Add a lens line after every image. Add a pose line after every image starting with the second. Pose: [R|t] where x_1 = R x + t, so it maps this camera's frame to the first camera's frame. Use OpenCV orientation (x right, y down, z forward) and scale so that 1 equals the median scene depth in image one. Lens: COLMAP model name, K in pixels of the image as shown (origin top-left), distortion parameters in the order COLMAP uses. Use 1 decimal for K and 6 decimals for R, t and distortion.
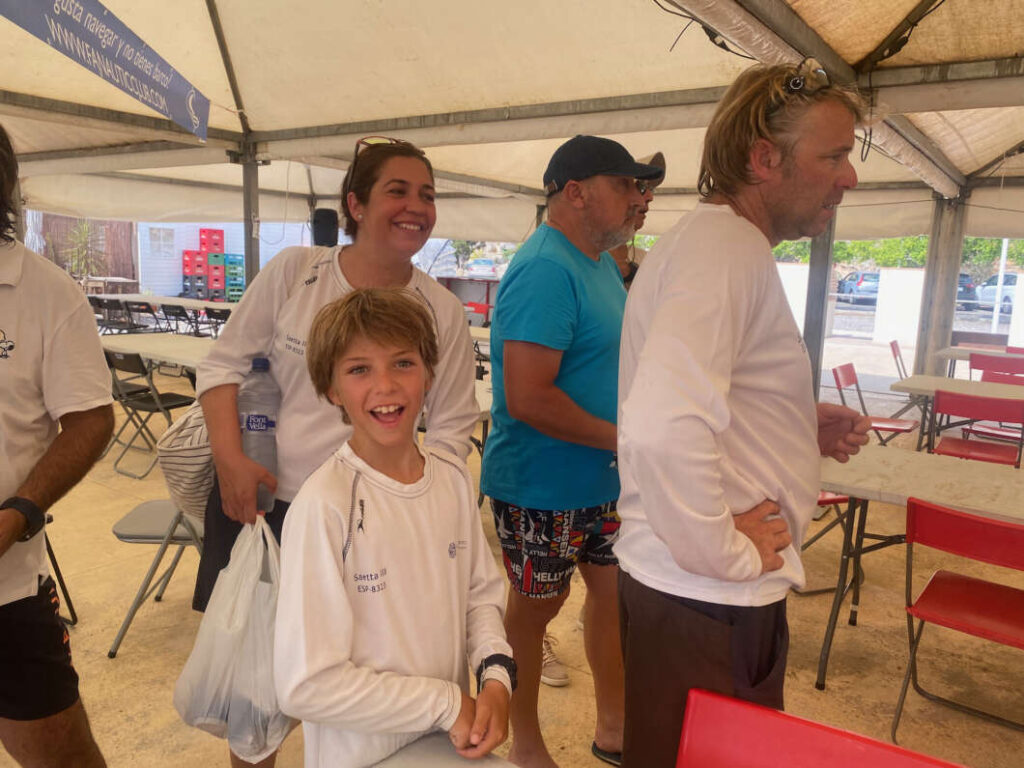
lens RADIAL K [[767.8, 0, 518.3], [0, 767.8, 382.7], [0, 0, 1]] dist [0.003123, -0.001157]
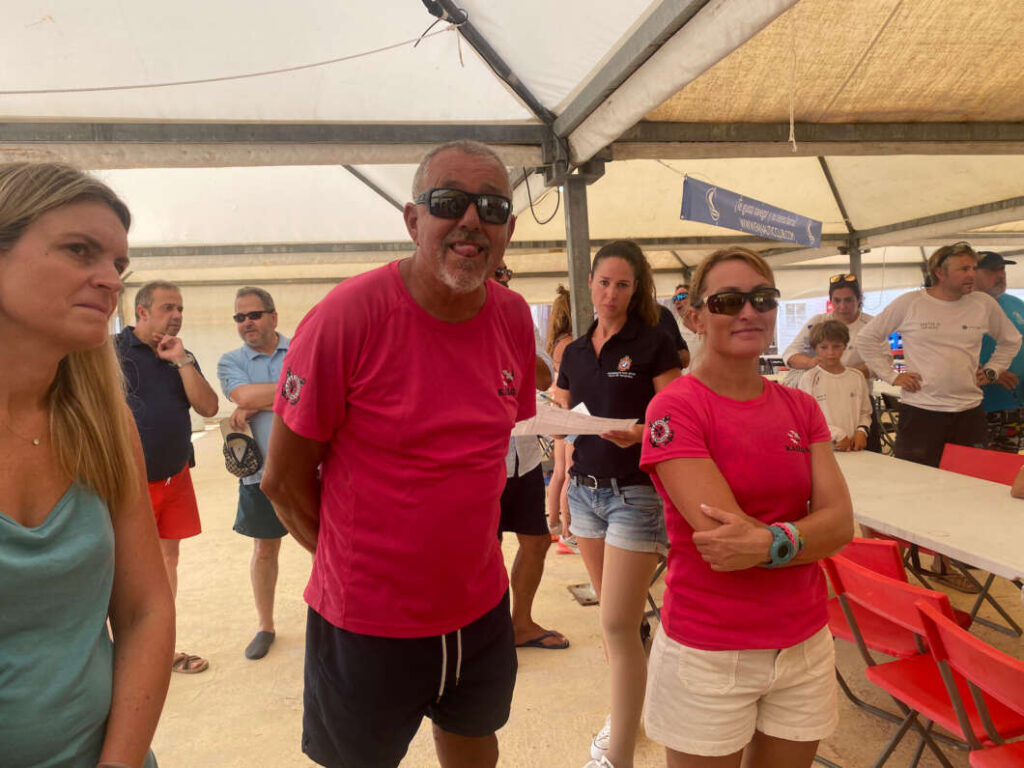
lens RADIAL K [[767.8, 0, 517.2], [0, 767.8, 384.7], [0, 0, 1]] dist [0.003123, -0.001157]
pose [[0.706297, -0.015112, -0.707754, 0.203729], [-0.044960, 0.996796, -0.066151, 0.071377], [0.706486, 0.078543, 0.703355, -0.396370]]
